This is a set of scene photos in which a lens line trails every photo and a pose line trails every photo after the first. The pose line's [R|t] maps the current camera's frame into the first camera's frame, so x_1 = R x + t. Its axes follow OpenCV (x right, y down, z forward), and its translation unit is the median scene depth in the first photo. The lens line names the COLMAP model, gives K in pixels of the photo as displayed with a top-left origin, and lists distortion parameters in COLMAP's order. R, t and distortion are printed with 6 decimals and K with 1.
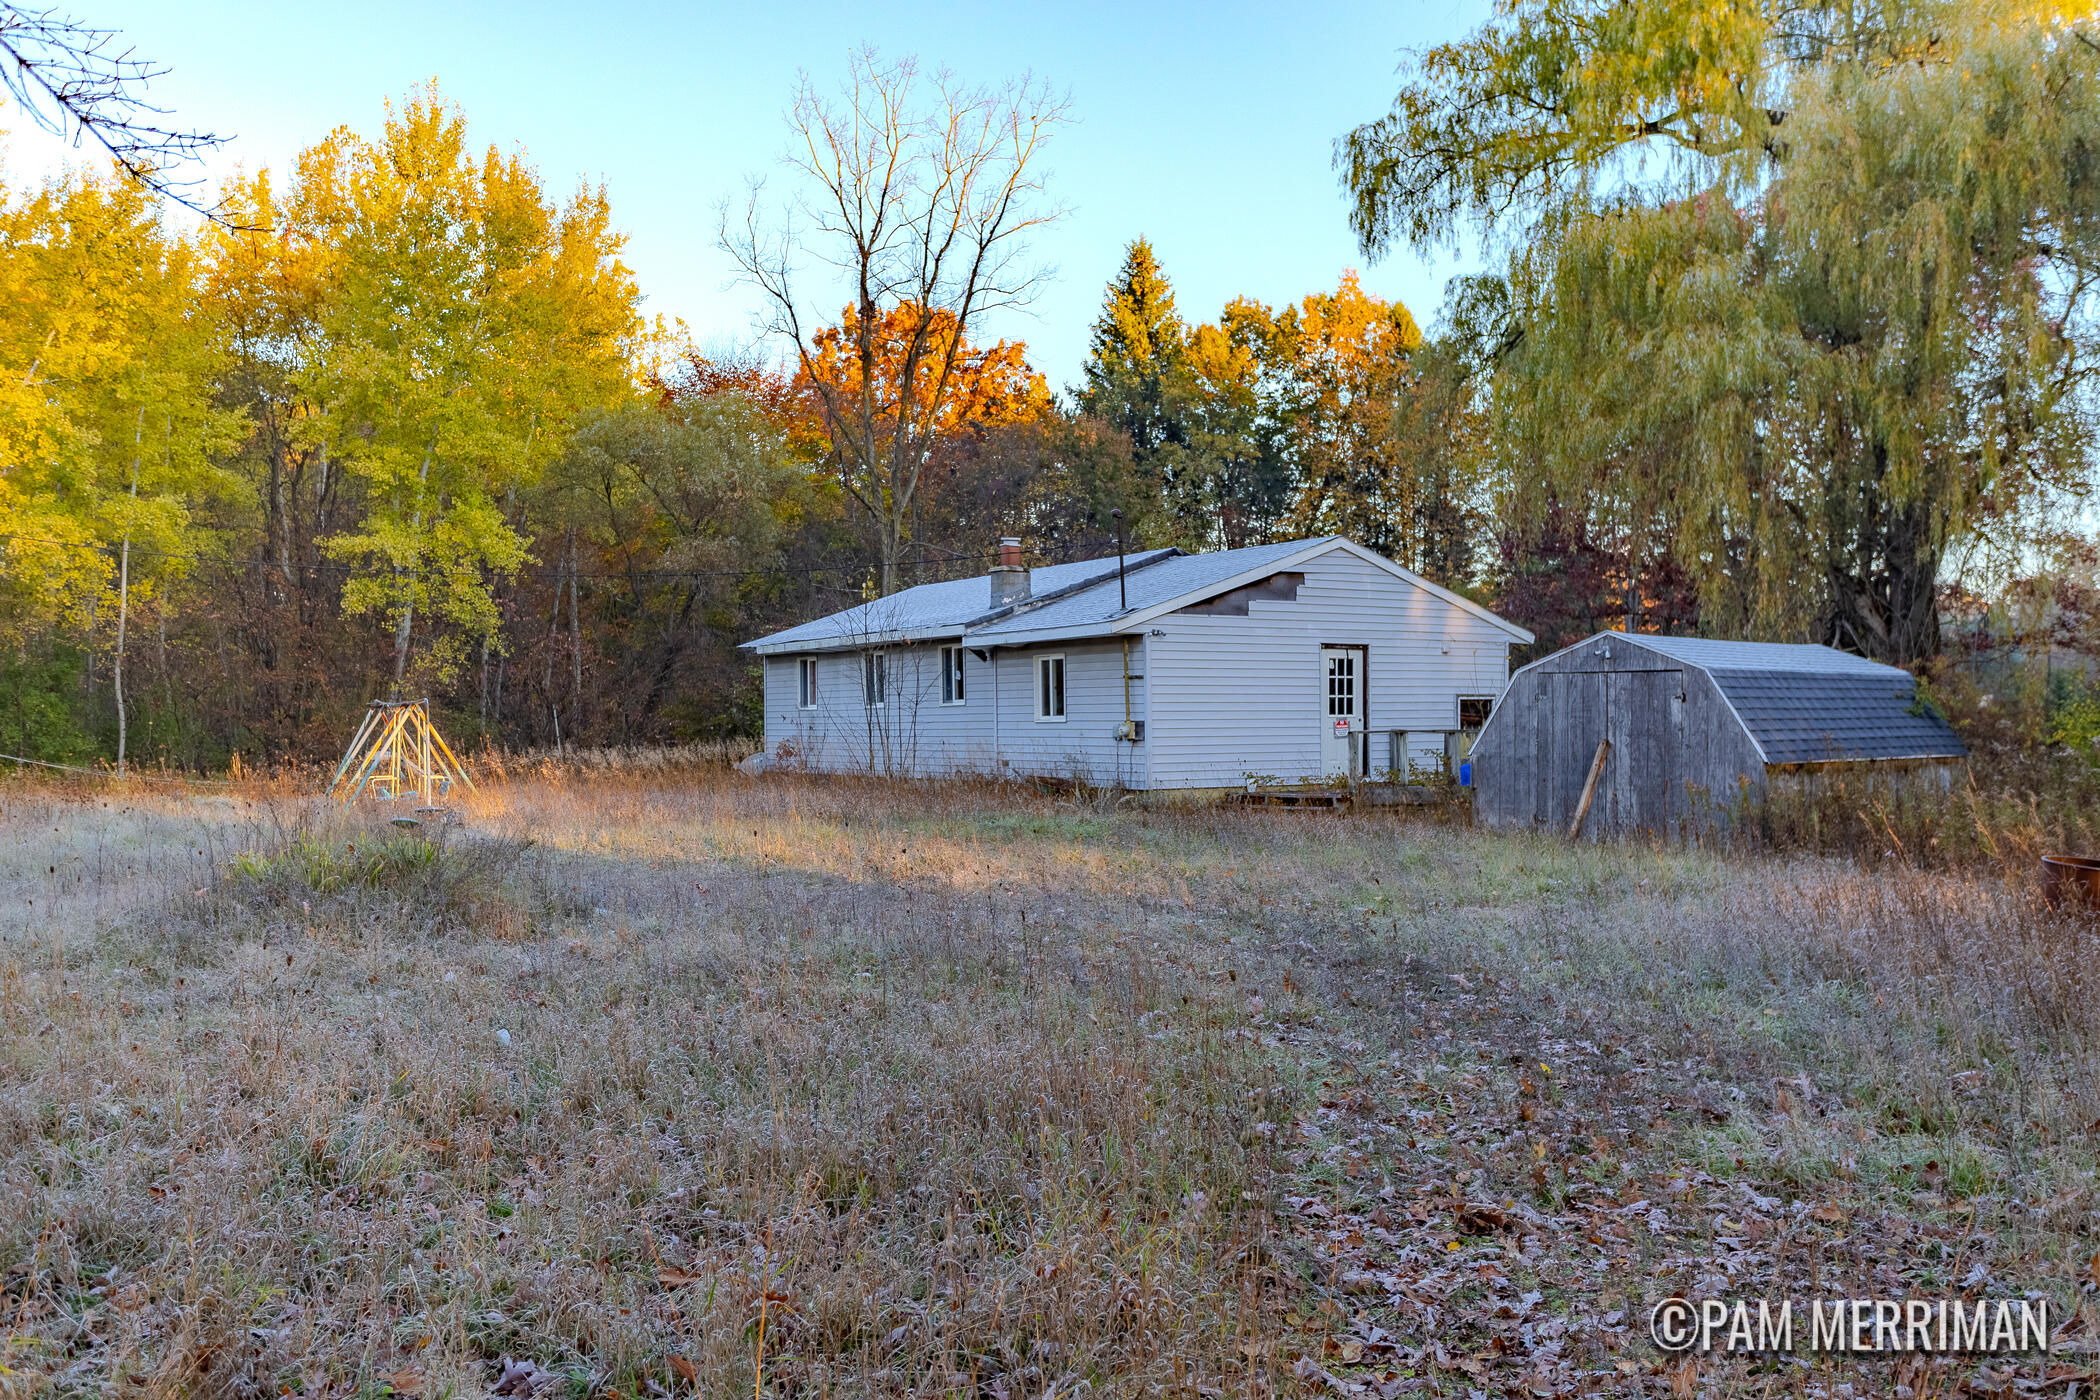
lens RADIAL K [[1791.3, 0, 1054.5], [0, 1791.3, 700.4], [0, 0, 1]] dist [0.007990, -0.038469]
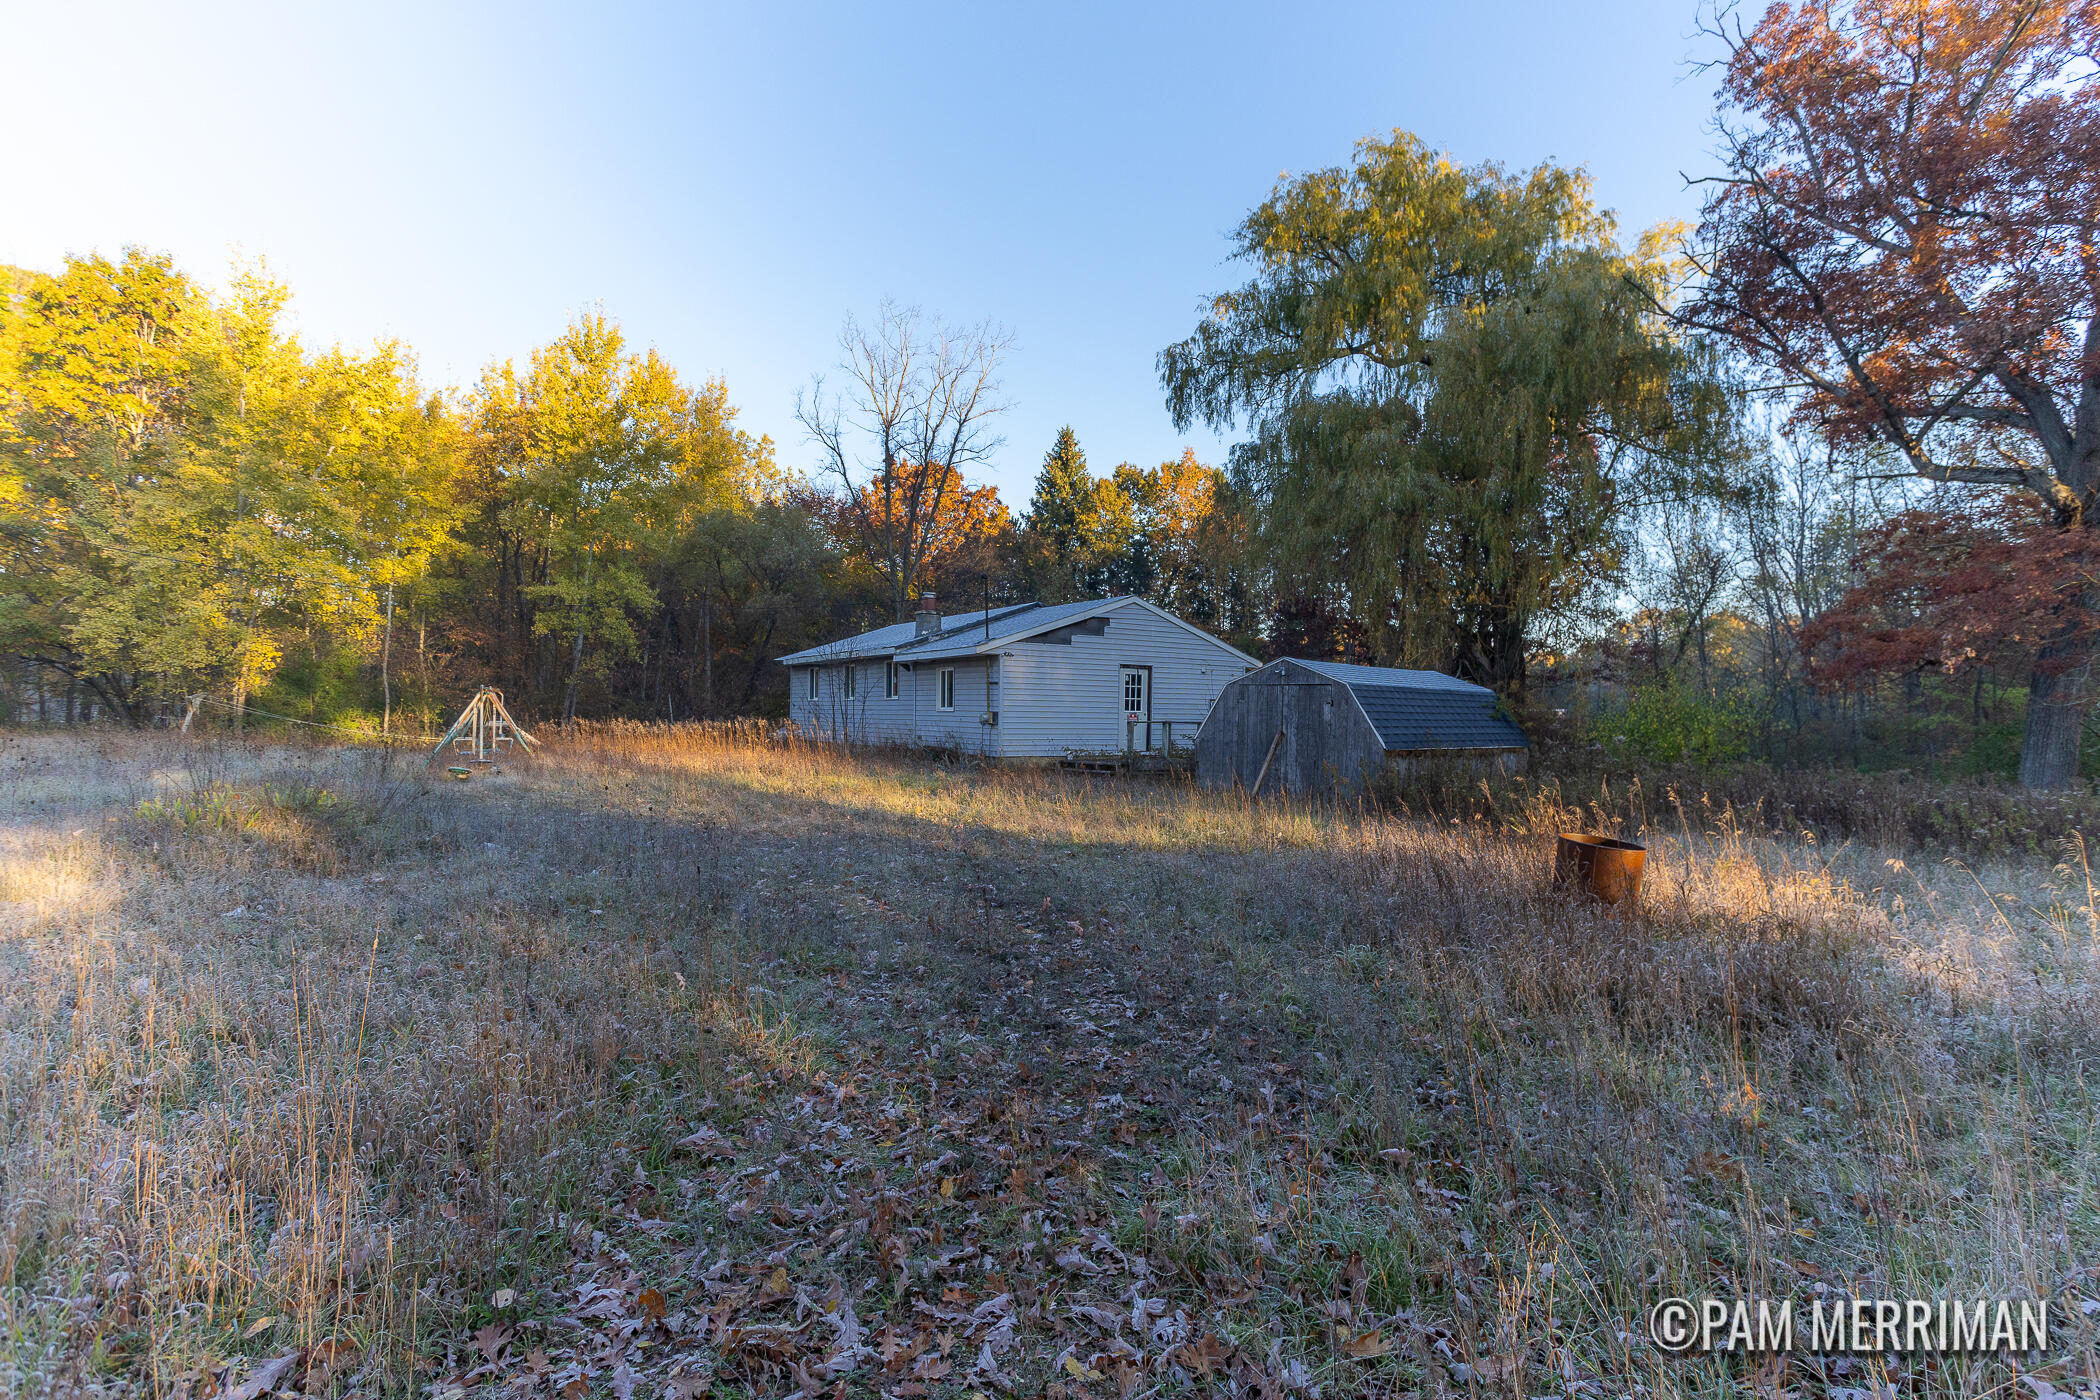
lens RADIAL K [[1017.5, 0, 1056.0], [0, 1017.5, 702.4], [0, 0, 1]] dist [0.040614, -0.000546]
pose [[0.999582, 0.021824, 0.018982, 0.051819], [-0.021863, 0.999759, 0.001863, 0.000480], [-0.018936, -0.002277, 0.999818, 0.080217]]
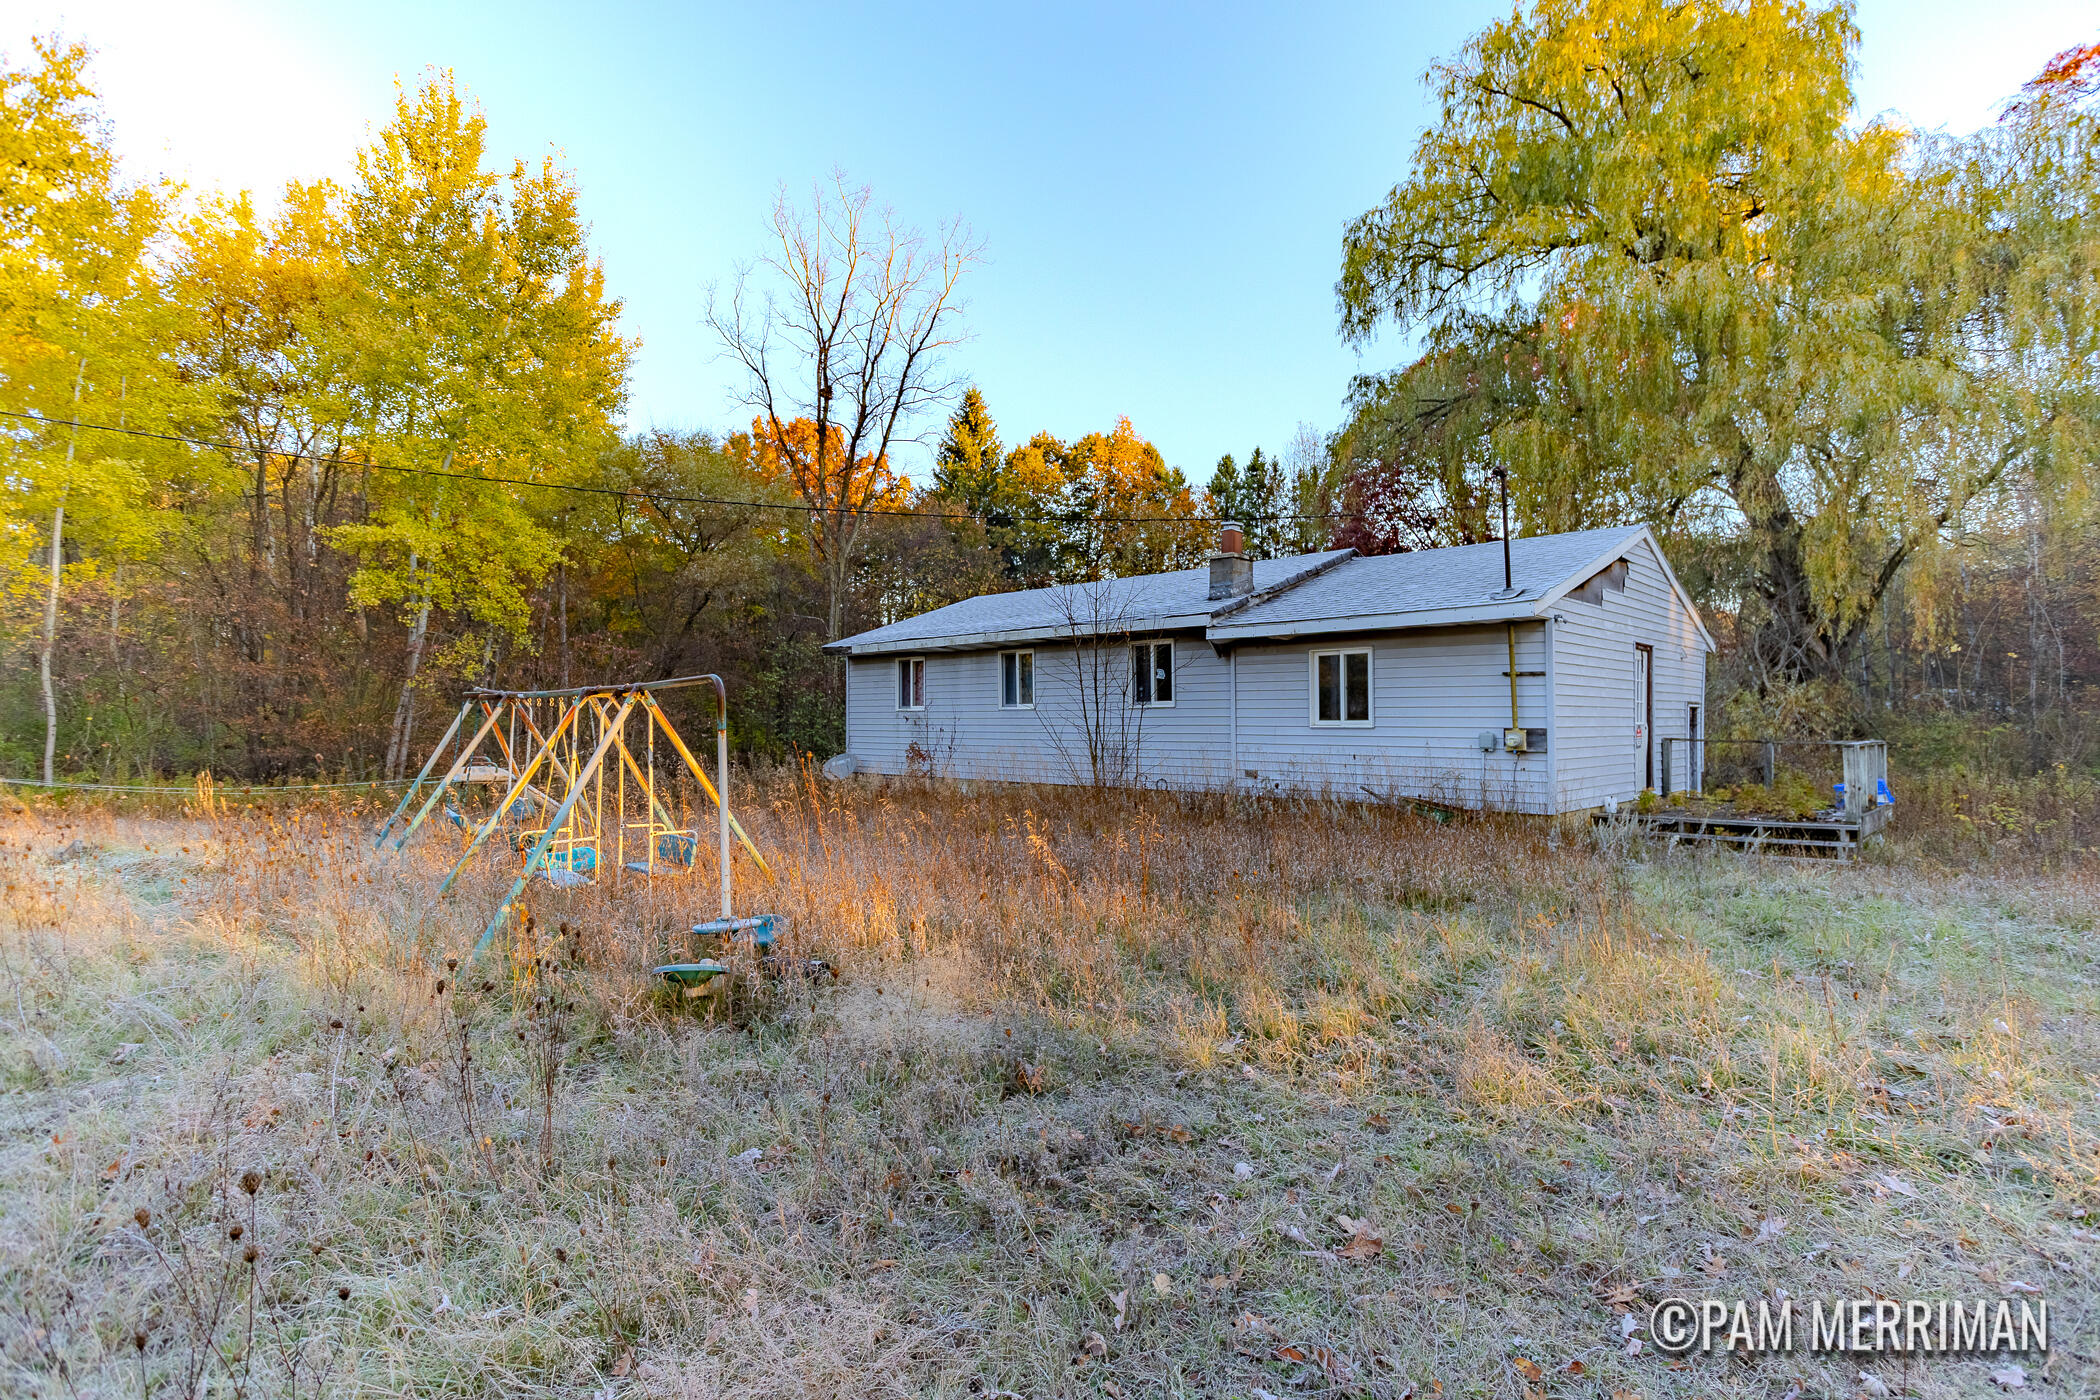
lens RADIAL K [[1017.5, 0, 1061.8], [0, 1017.5, 703.7], [0, 0, 1]] dist [0.040614, -0.000546]
pose [[0.968563, 0.011720, 0.248491, -0.171080], [-0.010630, 0.999927, -0.005727, 0.003295], [-0.248540, 0.002905, 0.968617, 0.380176]]
